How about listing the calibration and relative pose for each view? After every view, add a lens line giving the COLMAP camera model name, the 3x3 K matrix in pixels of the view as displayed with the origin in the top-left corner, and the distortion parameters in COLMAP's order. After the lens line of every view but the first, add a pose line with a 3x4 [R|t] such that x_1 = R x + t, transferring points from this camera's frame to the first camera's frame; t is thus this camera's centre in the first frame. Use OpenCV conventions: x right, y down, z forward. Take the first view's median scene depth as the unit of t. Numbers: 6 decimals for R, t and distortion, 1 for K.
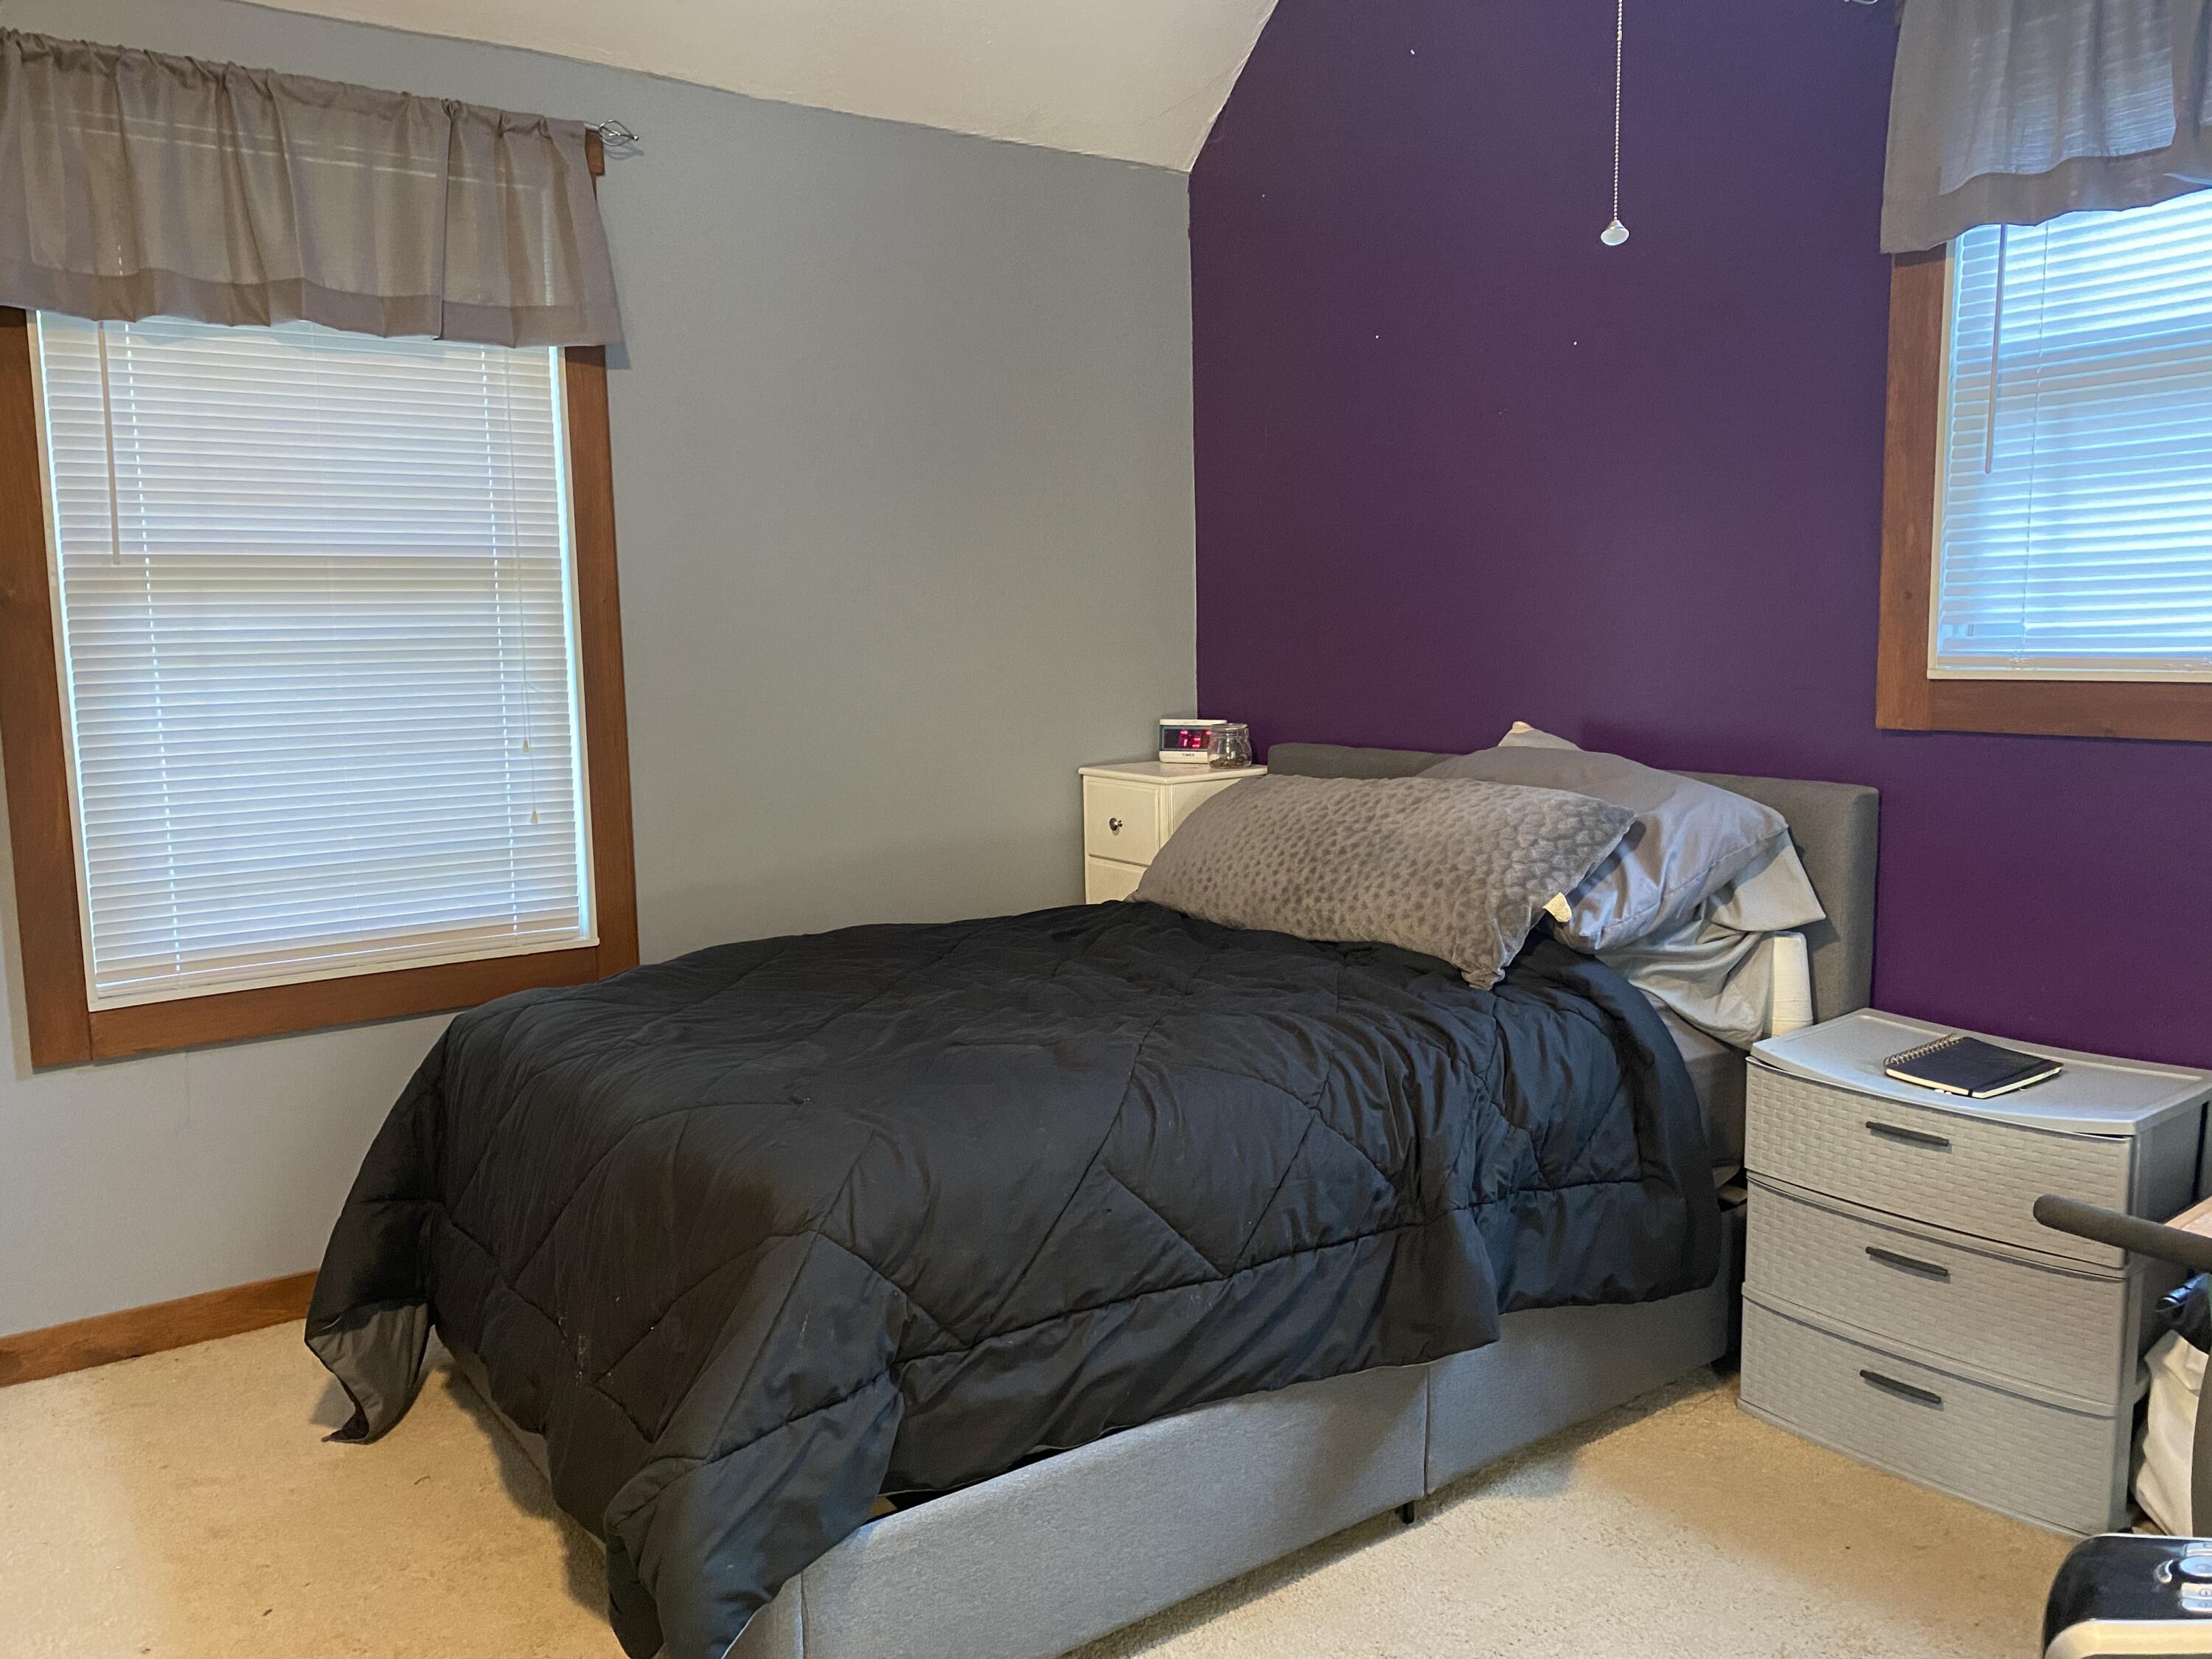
lens RADIAL K [[1677.5, 0, 1110.1], [0, 1677.5, 843.0], [0, 0, 1]] dist [0.020199, -0.023735]
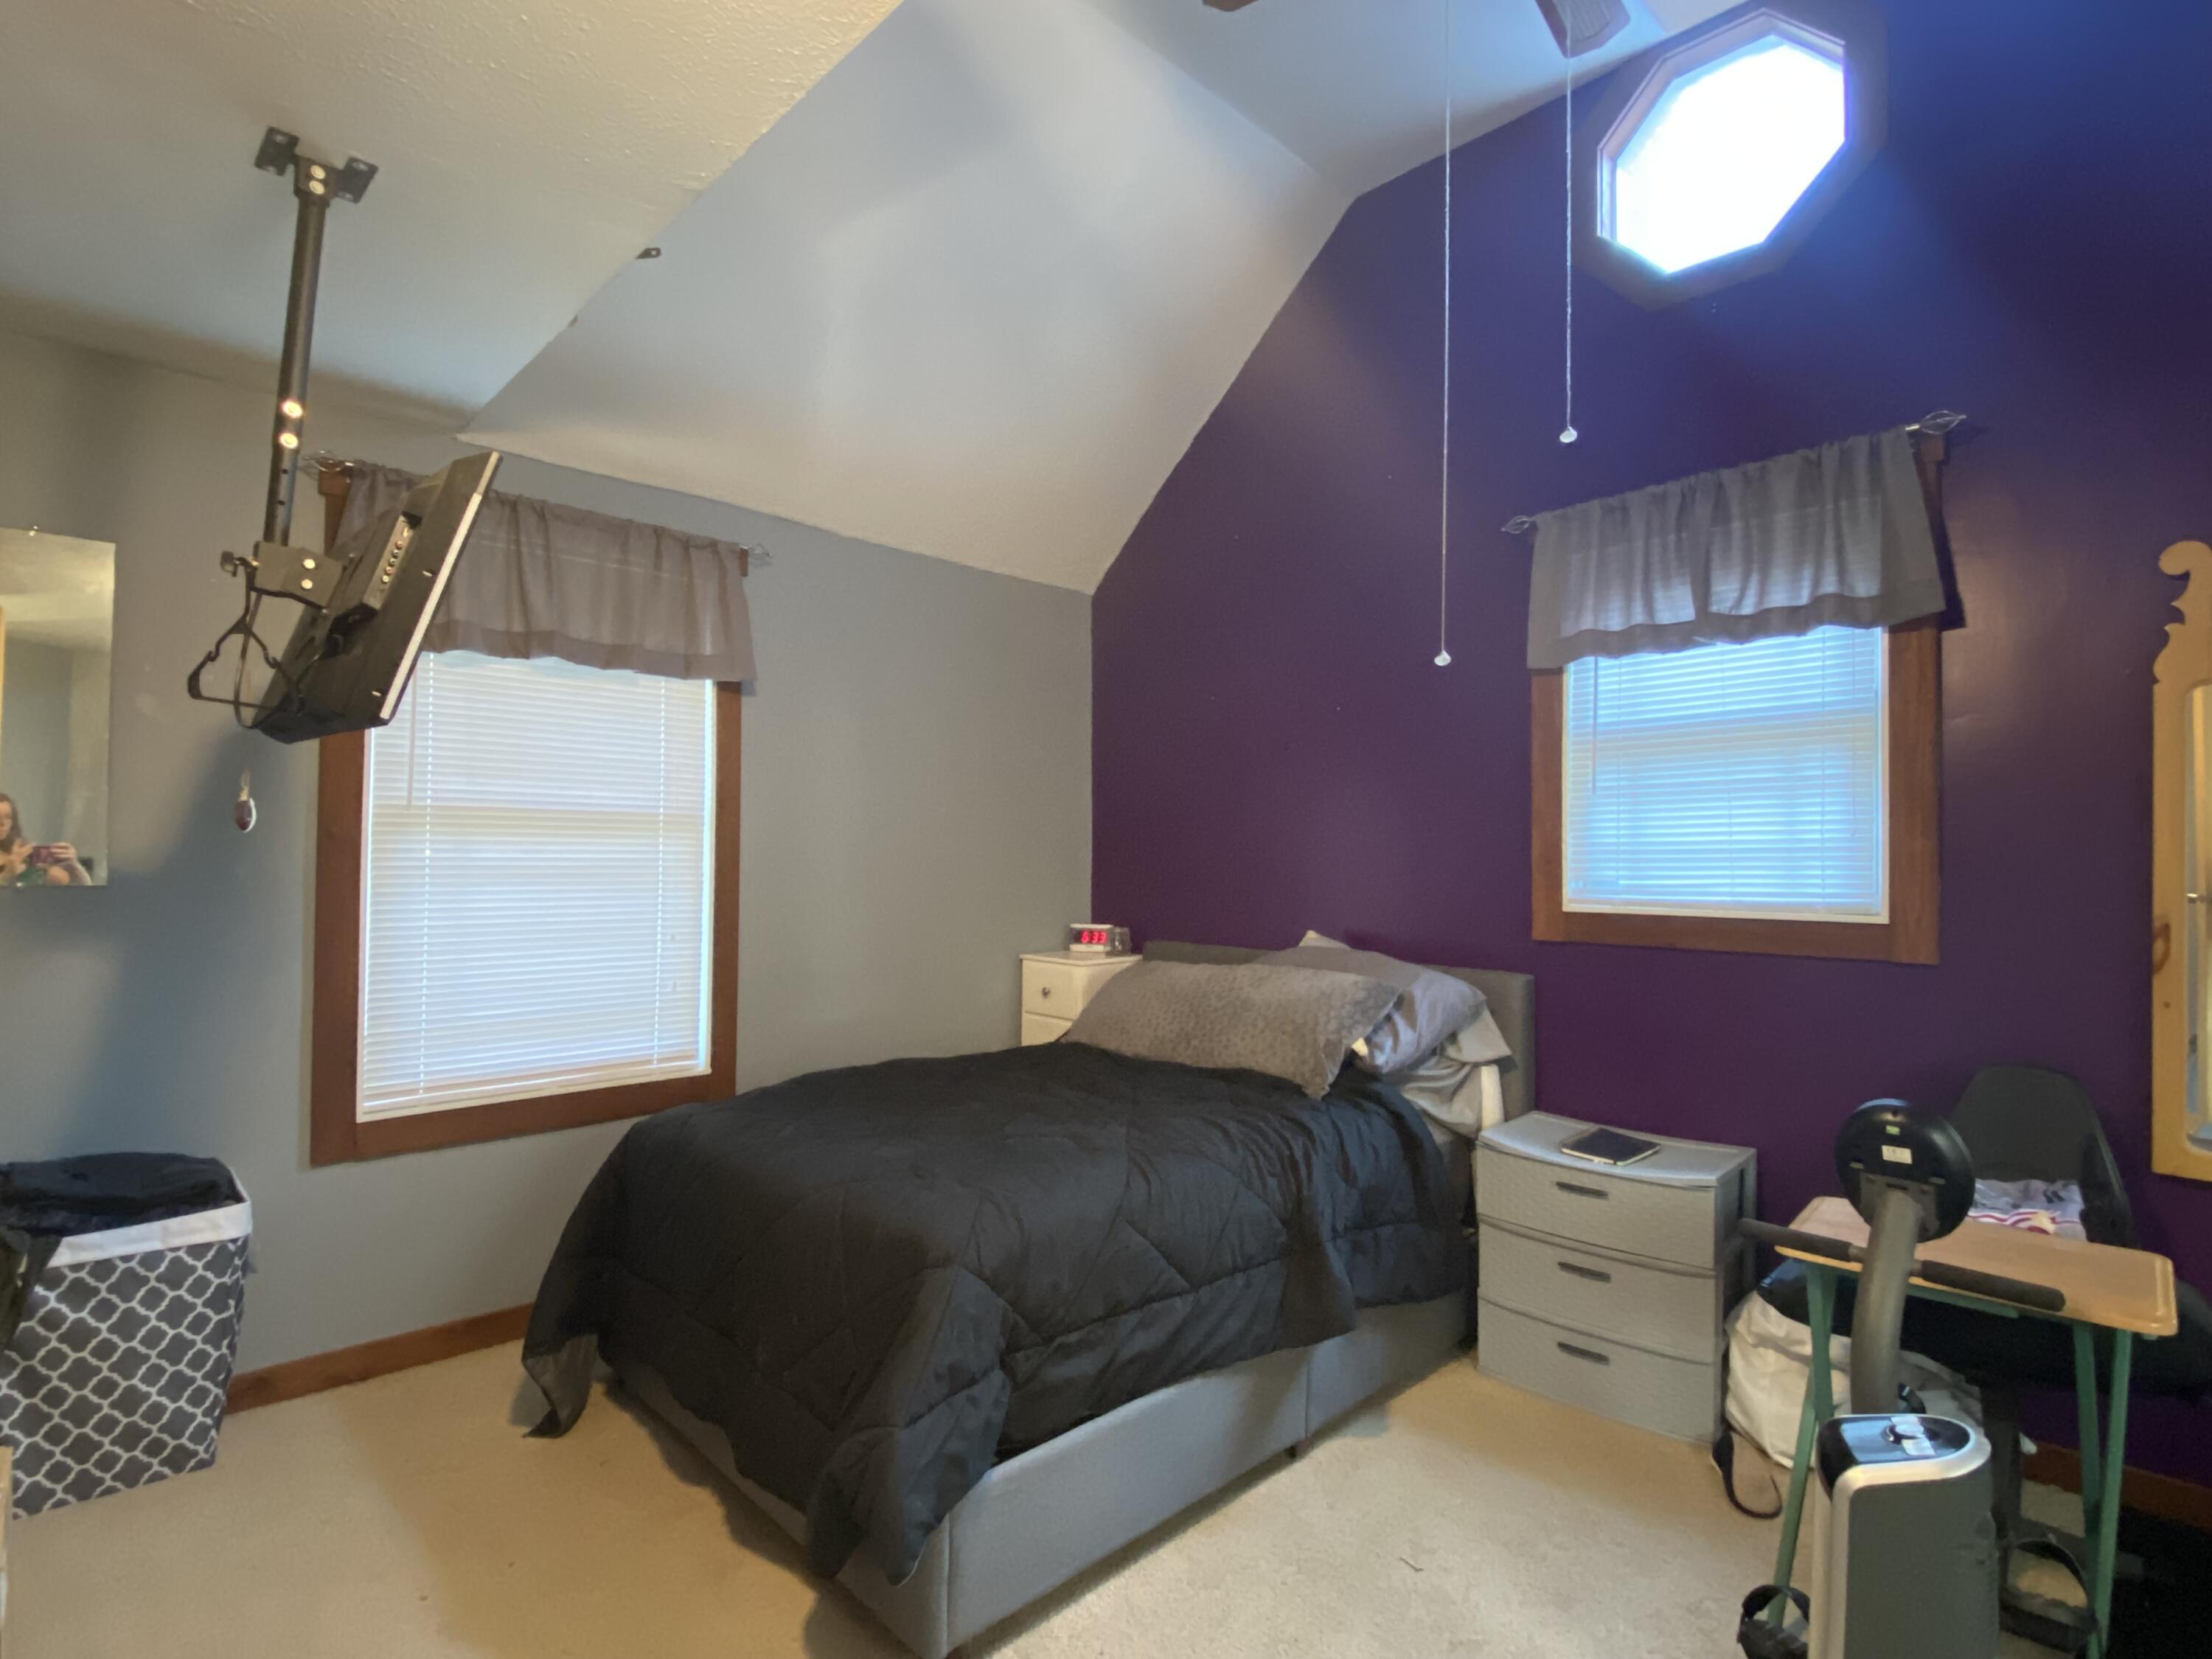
lens RADIAL K [[1098.0, 0, 1102.8], [0, 1098.0, 838.4], [0, 0, 1]] dist [0.014069, -0.006116]
pose [[0.989559, 0.028291, 0.141321, -0.133416], [-0.006981, 0.988803, -0.149065, -0.001058], [-0.143956, 0.146522, 0.978677, -0.031250]]
